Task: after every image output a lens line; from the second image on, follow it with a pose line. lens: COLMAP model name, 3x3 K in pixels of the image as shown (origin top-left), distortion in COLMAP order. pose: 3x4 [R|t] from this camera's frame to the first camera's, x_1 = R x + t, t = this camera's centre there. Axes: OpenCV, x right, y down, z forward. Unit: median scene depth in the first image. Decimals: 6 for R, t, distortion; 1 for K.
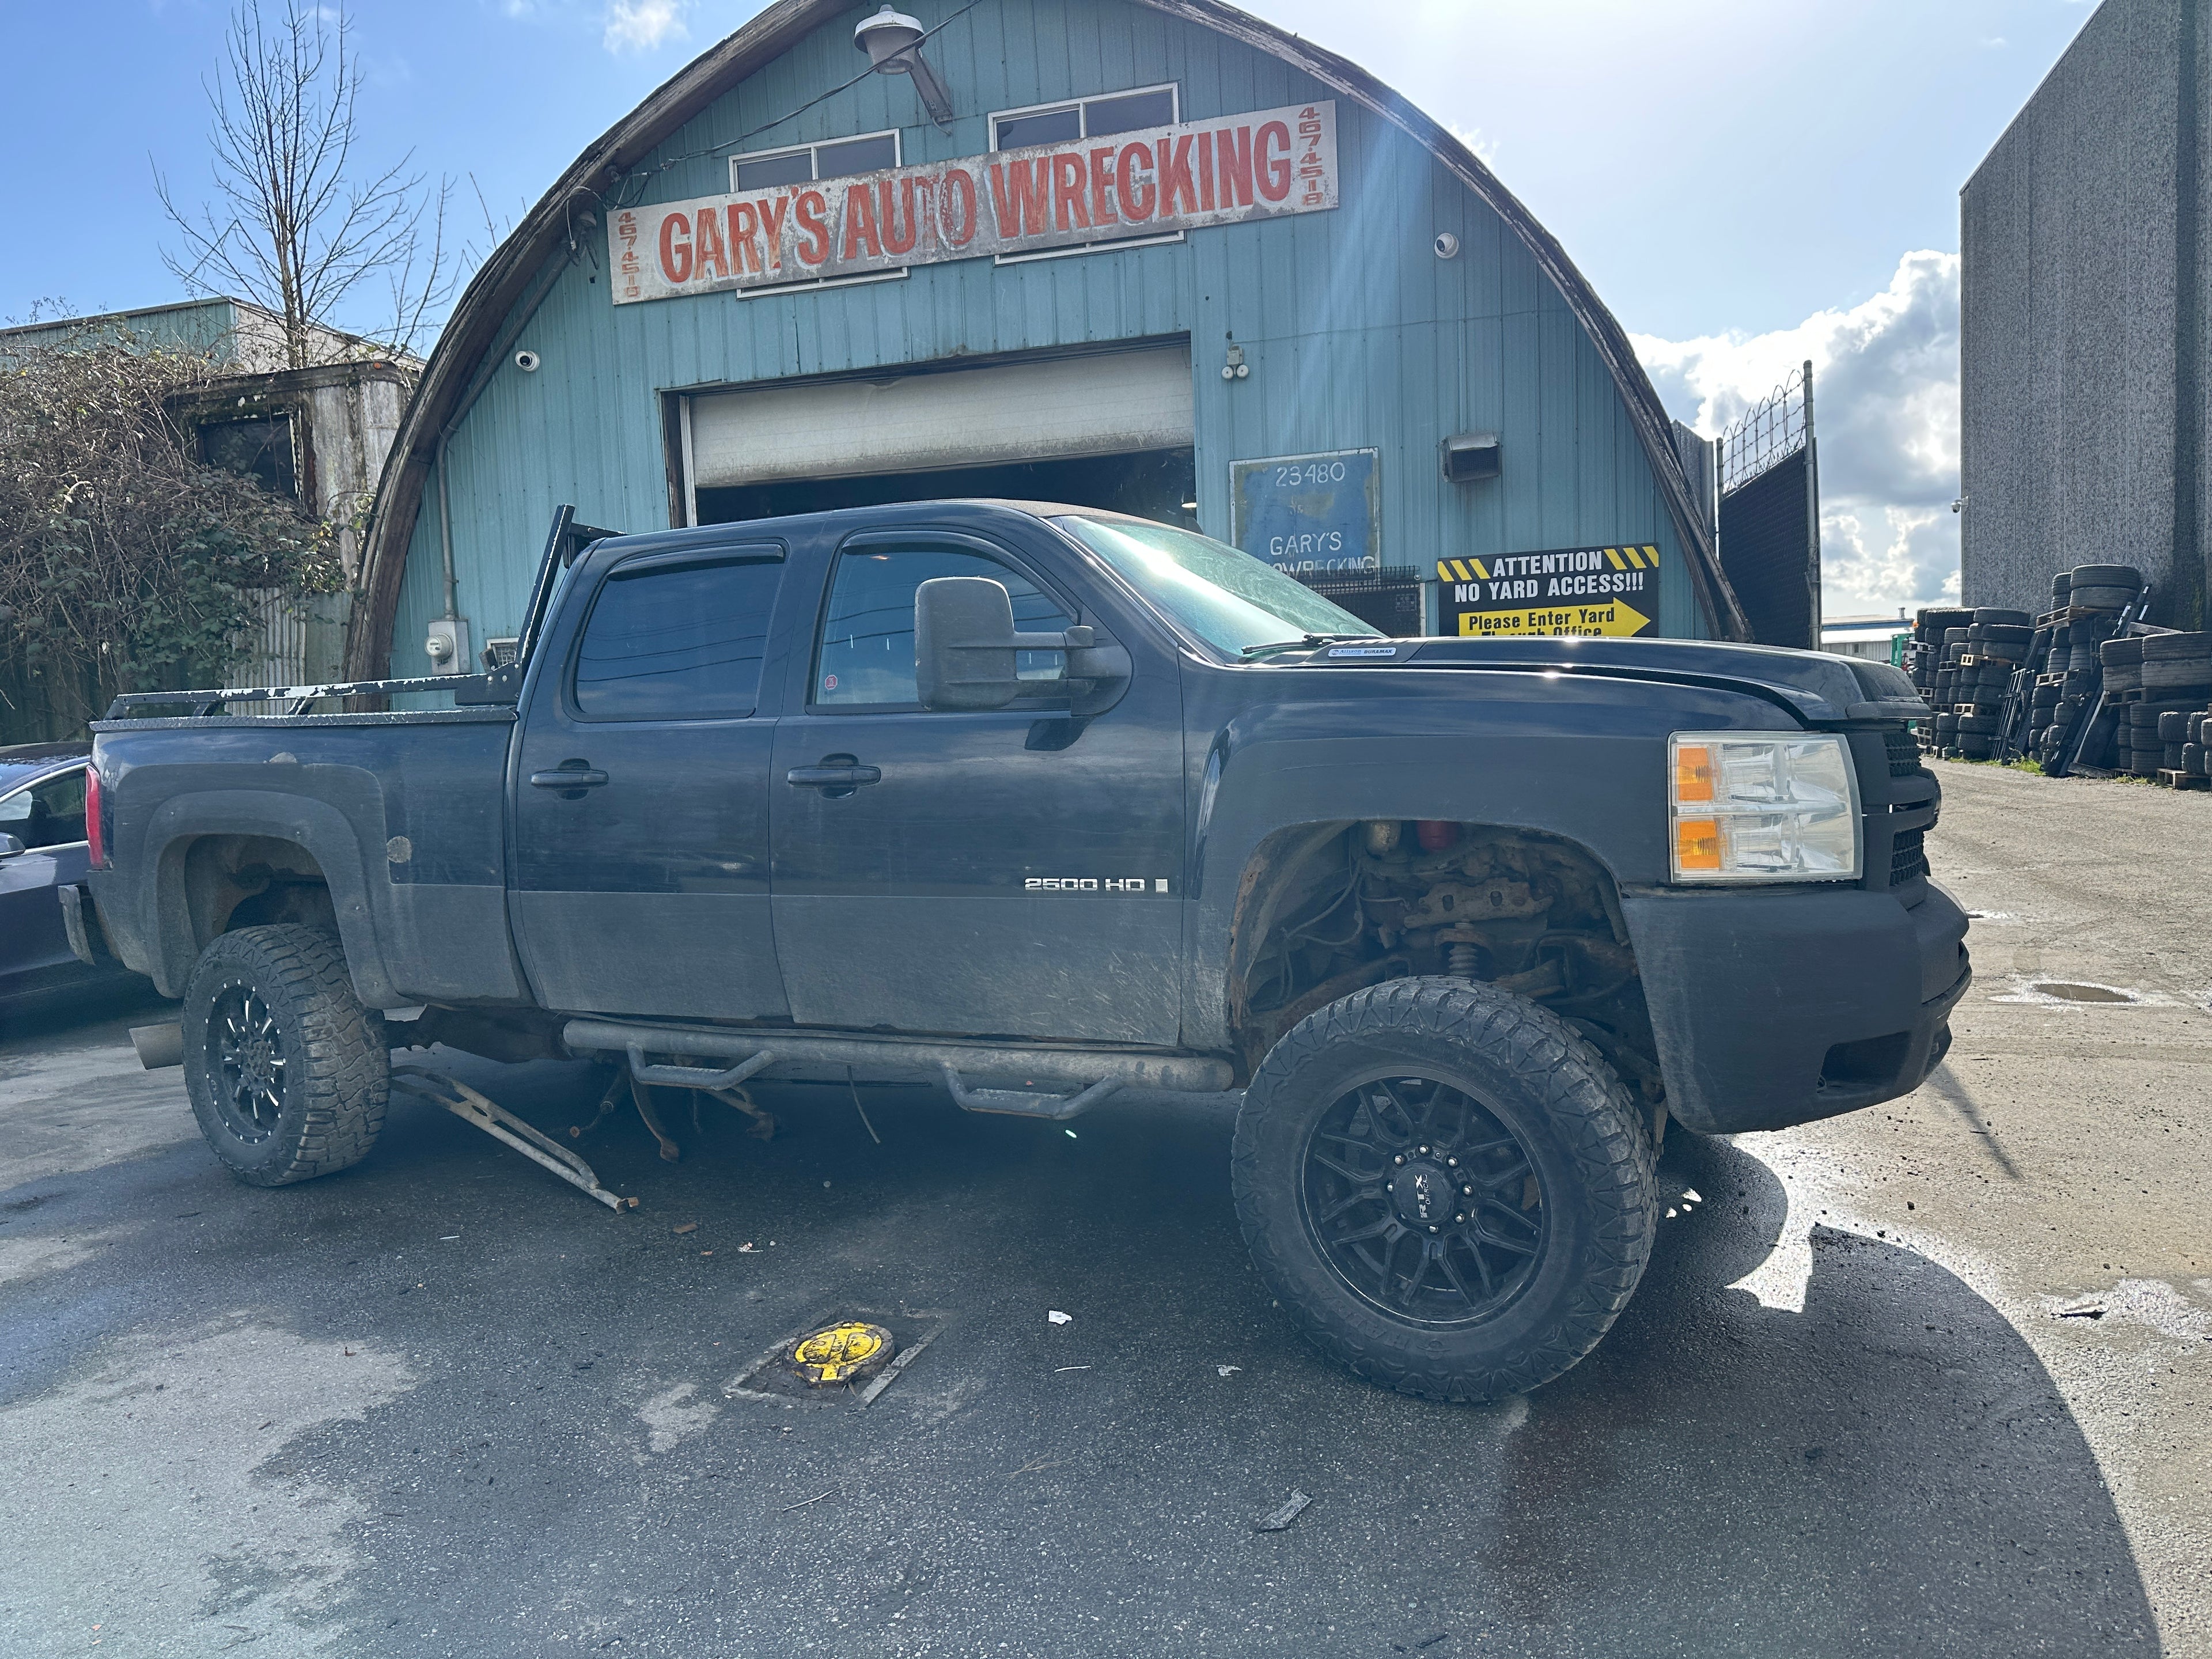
lens RADIAL K [[1553.6, 0, 1114.2], [0, 1553.6, 842.4], [0, 0, 1]] dist [0.036106, -0.048196]
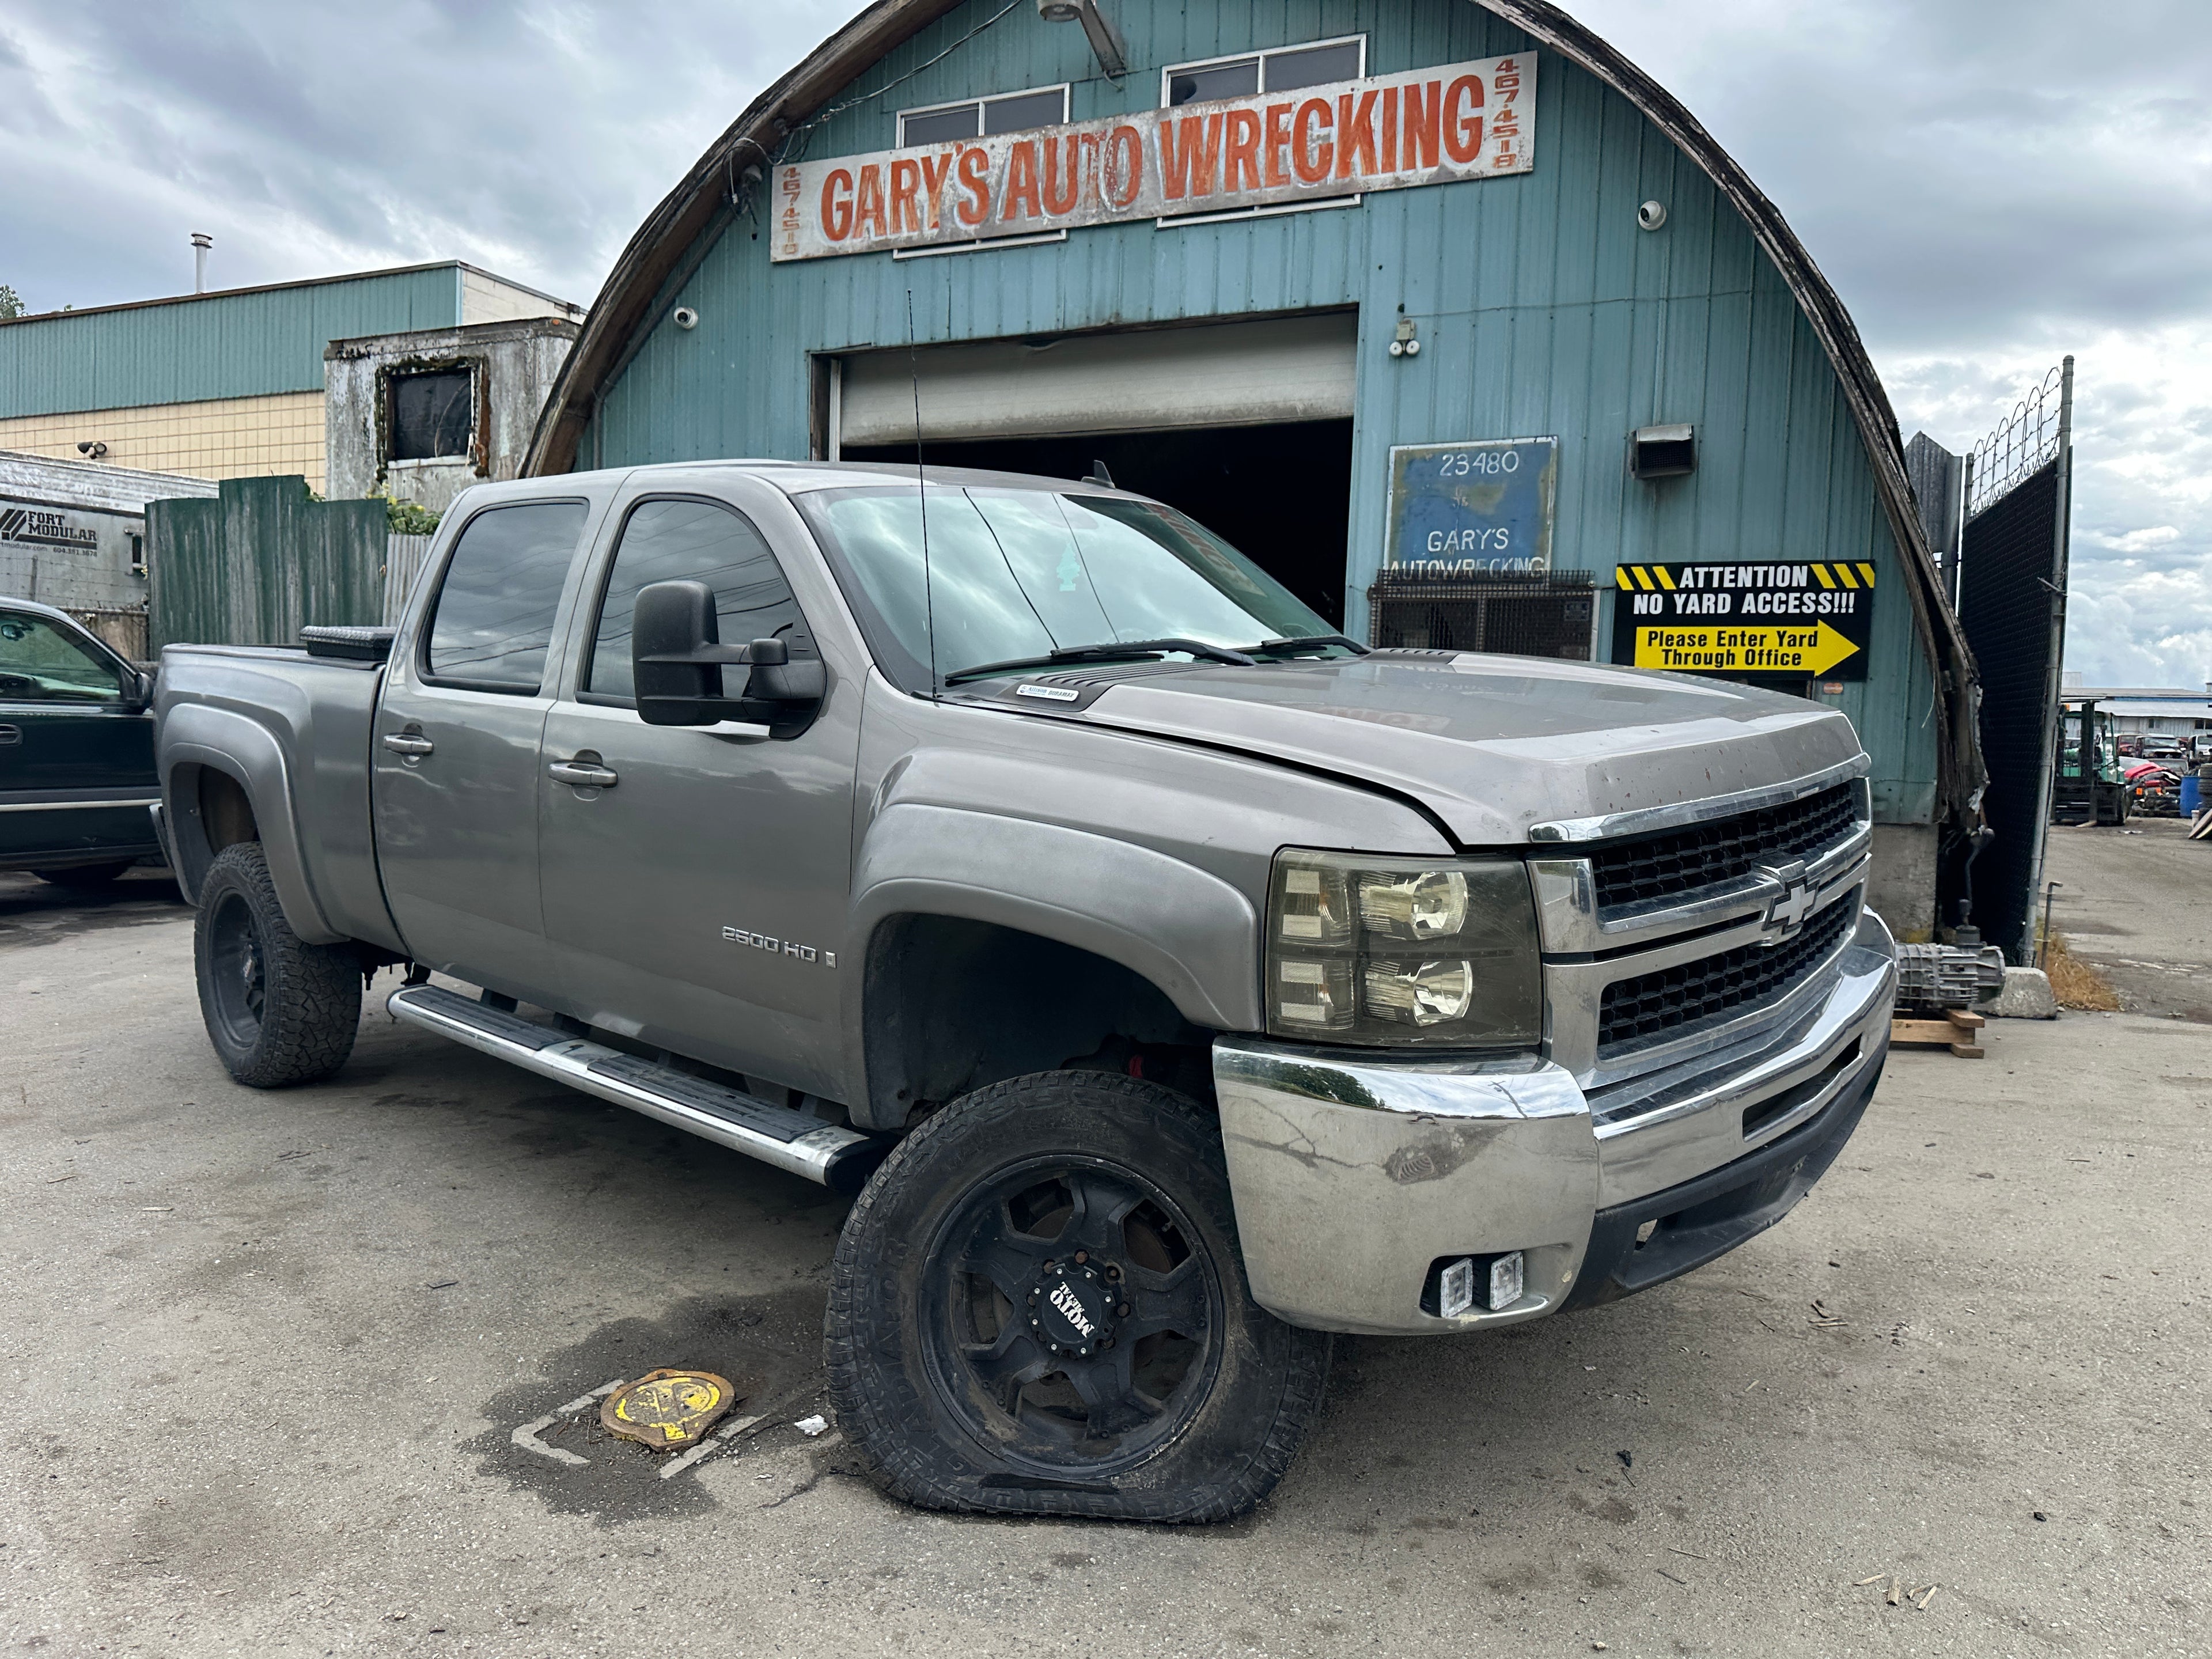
lens RADIAL K [[1561.8, 0, 1119.5], [0, 1561.8, 837.2], [0, 0, 1]] dist [0.049525, -0.079803]
pose [[0.987545, 0.079679, -0.135671, 0.058072], [-0.081627, 0.996624, -0.008848, 0.003594], [0.134508, 0.019812, 0.990714, 0.072057]]
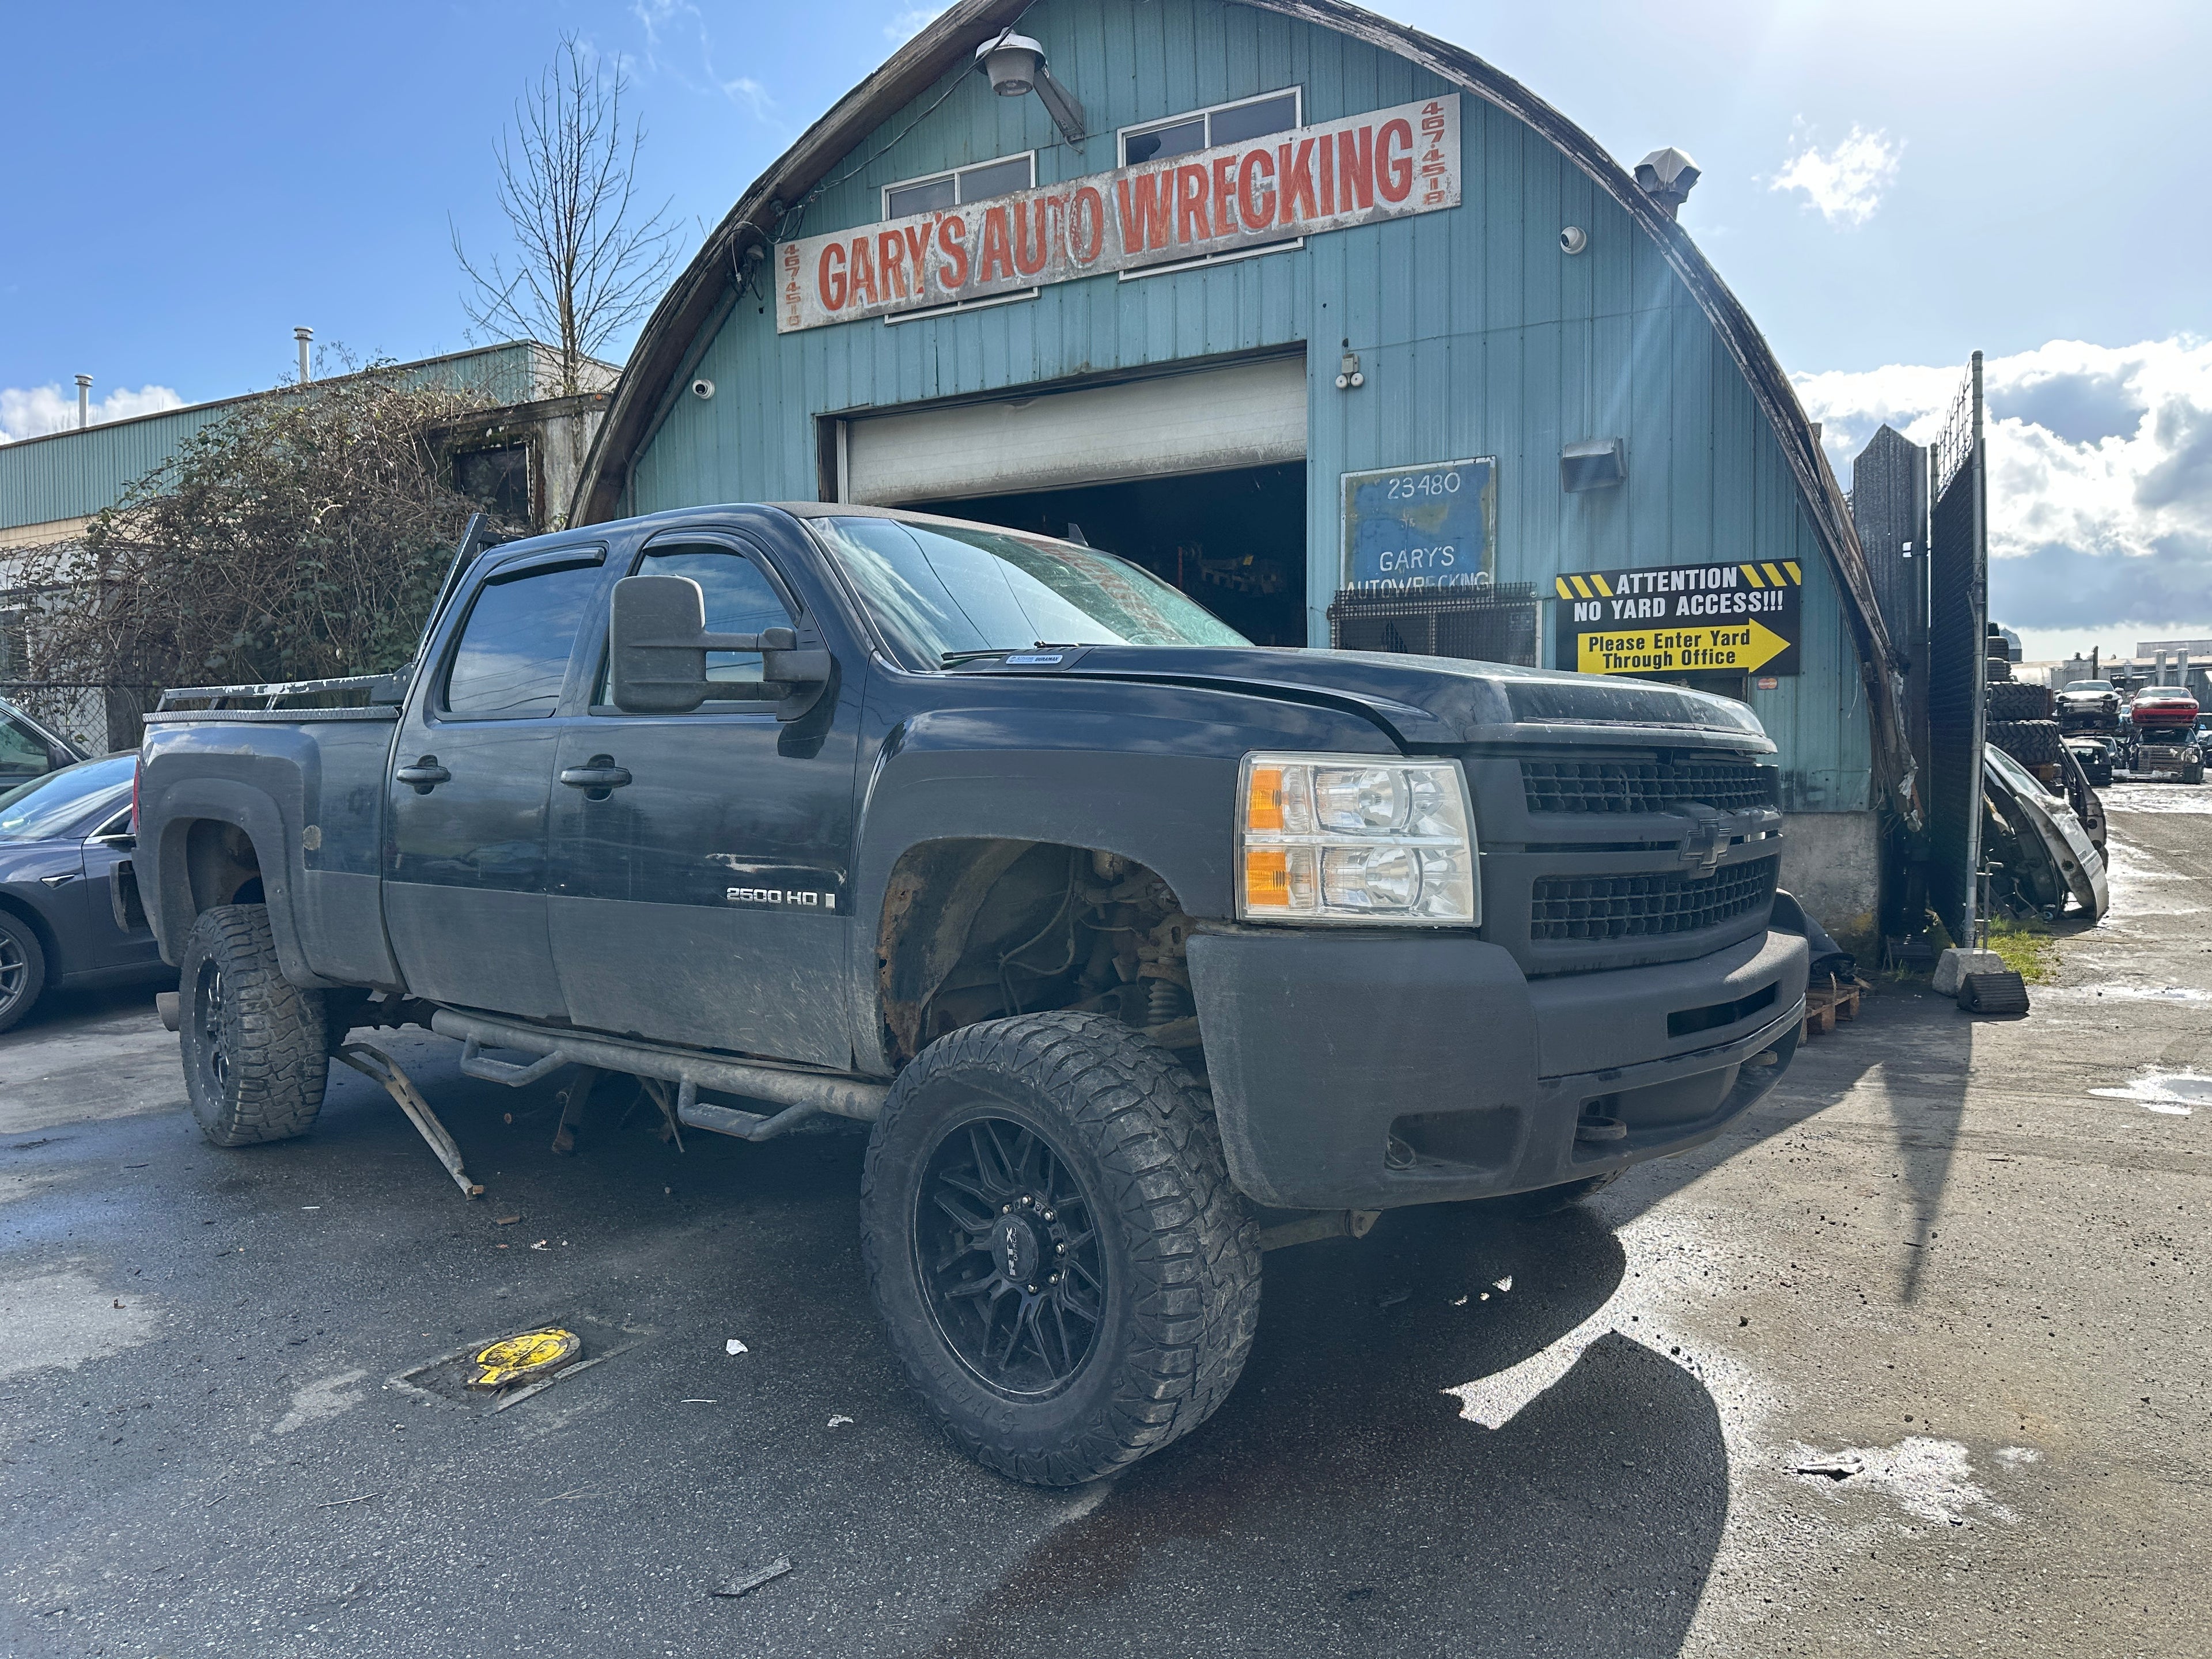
lens RADIAL K [[1542.8, 0, 1117.7], [0, 1542.8, 833.0], [0, 0, 1]] dist [0.110335, -0.208594]
pose [[0.976336, 0.037630, -0.212960, 0.147428], [-0.042255, 0.998959, -0.017202, -0.001672], [0.212091, 0.025794, 0.976909, 0.038033]]
